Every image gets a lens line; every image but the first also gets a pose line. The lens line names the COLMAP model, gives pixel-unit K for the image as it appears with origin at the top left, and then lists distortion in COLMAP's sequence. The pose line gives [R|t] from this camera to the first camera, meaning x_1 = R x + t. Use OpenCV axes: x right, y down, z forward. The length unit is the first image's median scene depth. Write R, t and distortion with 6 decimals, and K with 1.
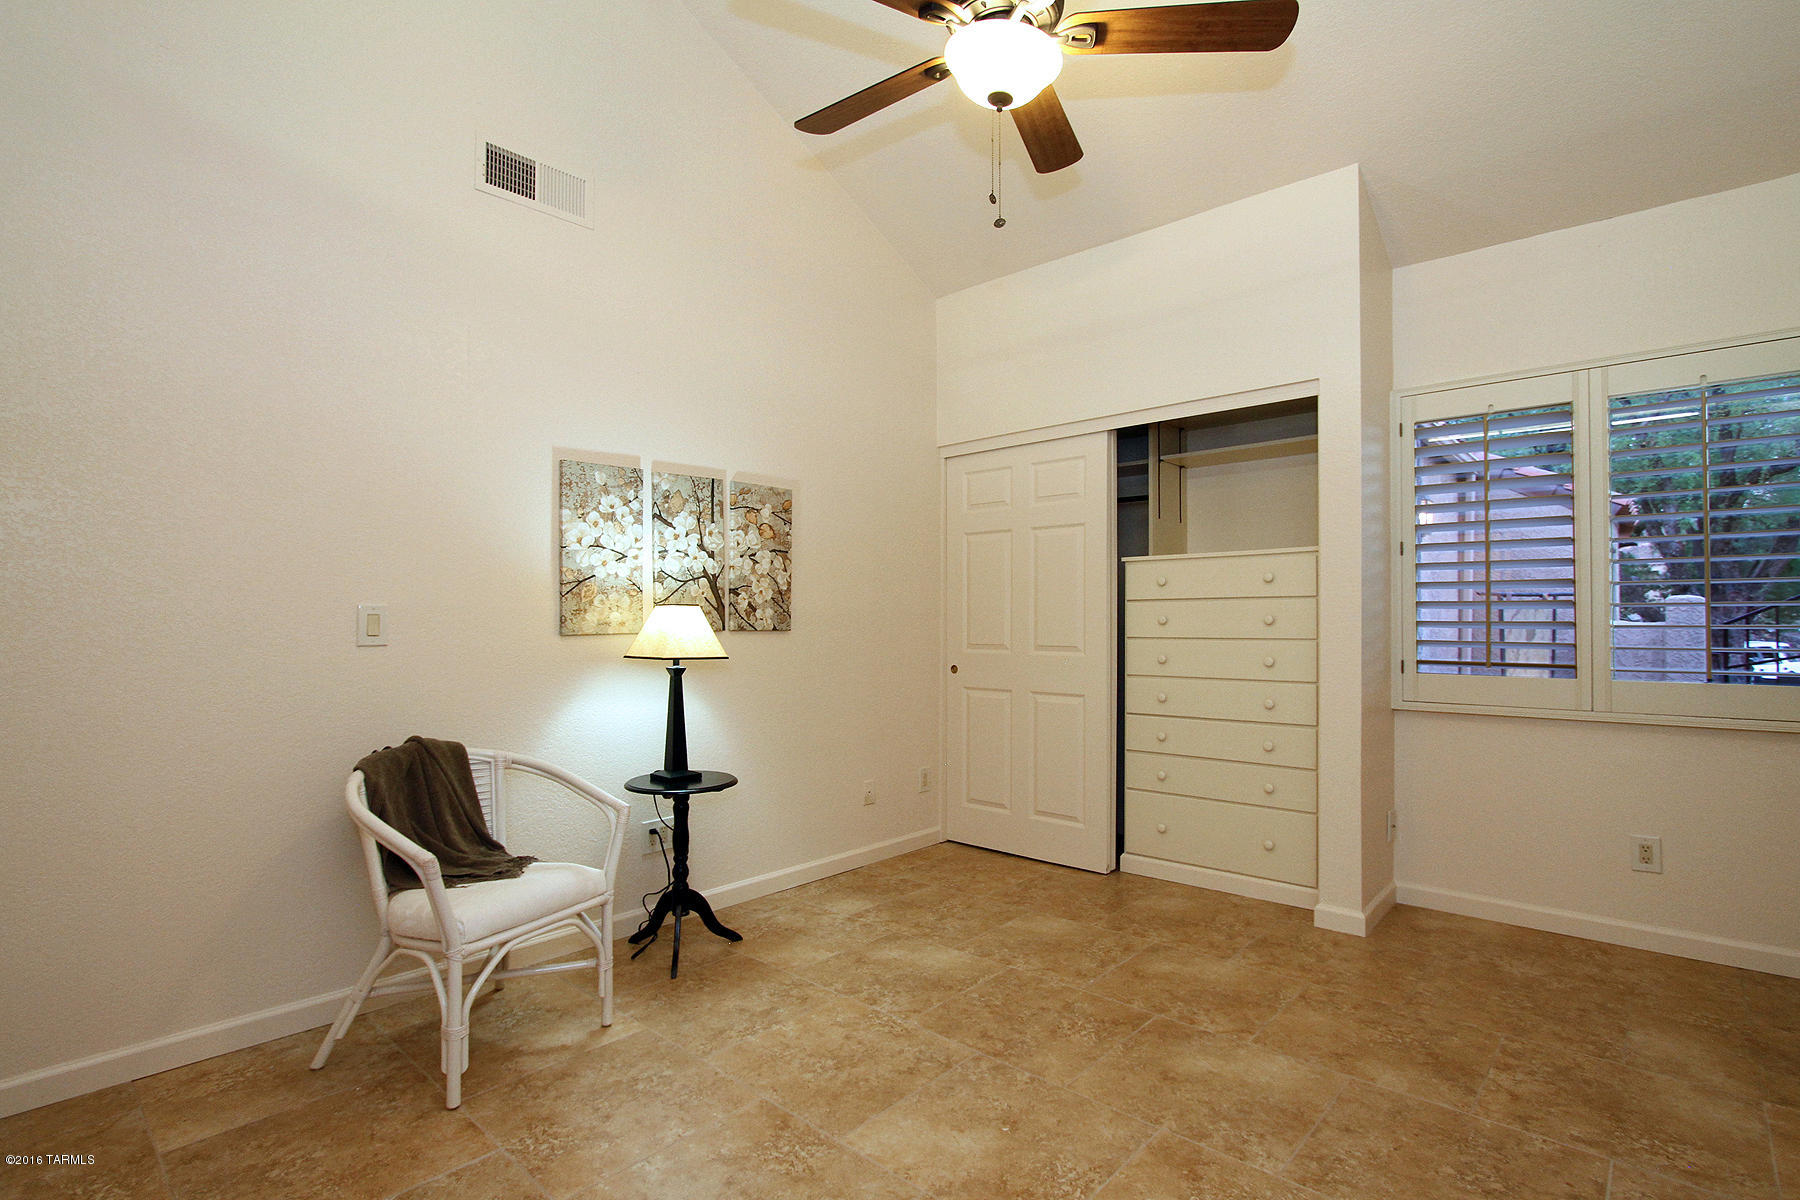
lens RADIAL K [[884.3, 0, 900.0], [0, 884.3, 600.0], [0, 0, 1]] dist [0.002096, 0.000403]
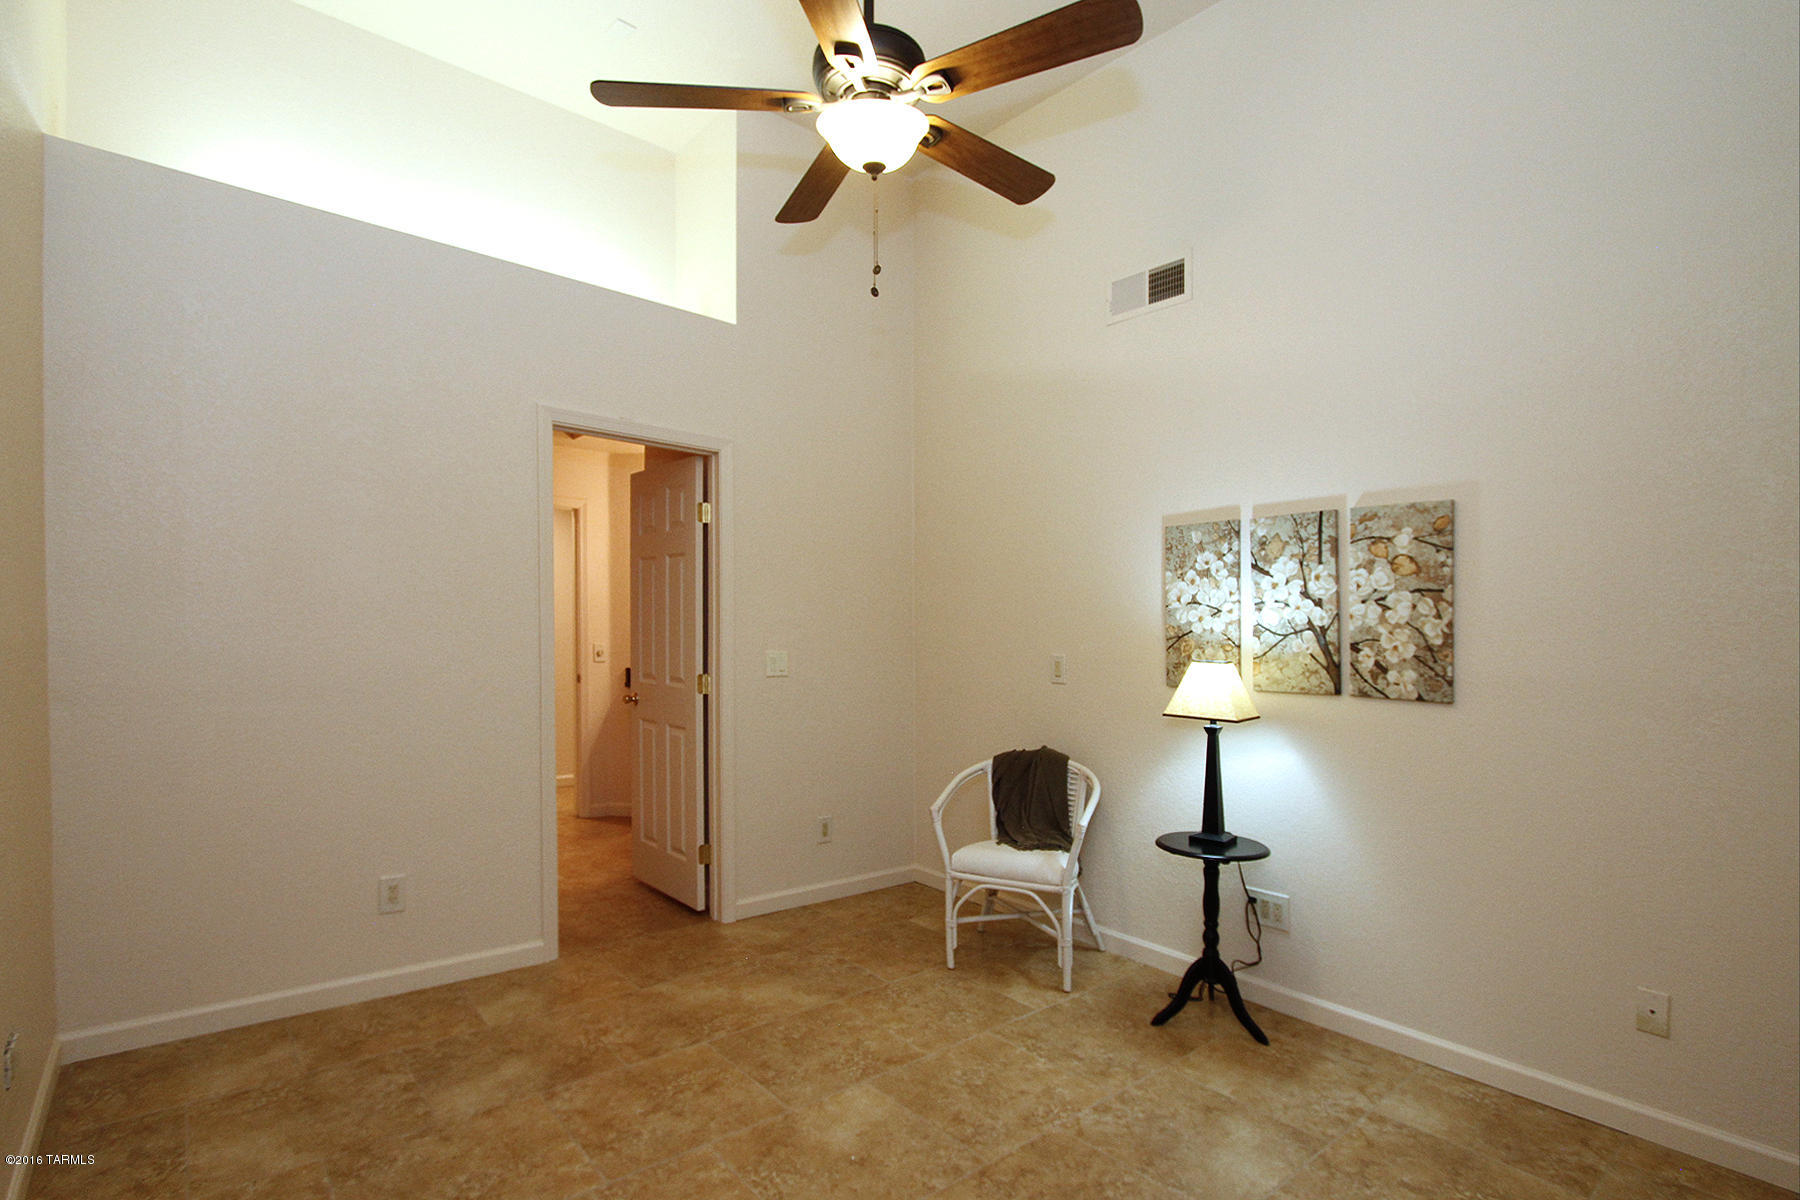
lens RADIAL K [[995.8, 0, 899.0], [0, 995.8, 650.8], [0, 0, 1]] dist [-0.025024, 0.000169]
pose [[-0.206885, 0.022285, -0.978111, 0.802272], [0.005267, 0.999751, 0.021664, -0.028643], [0.978351, -0.000670, -0.206951, 0.821037]]
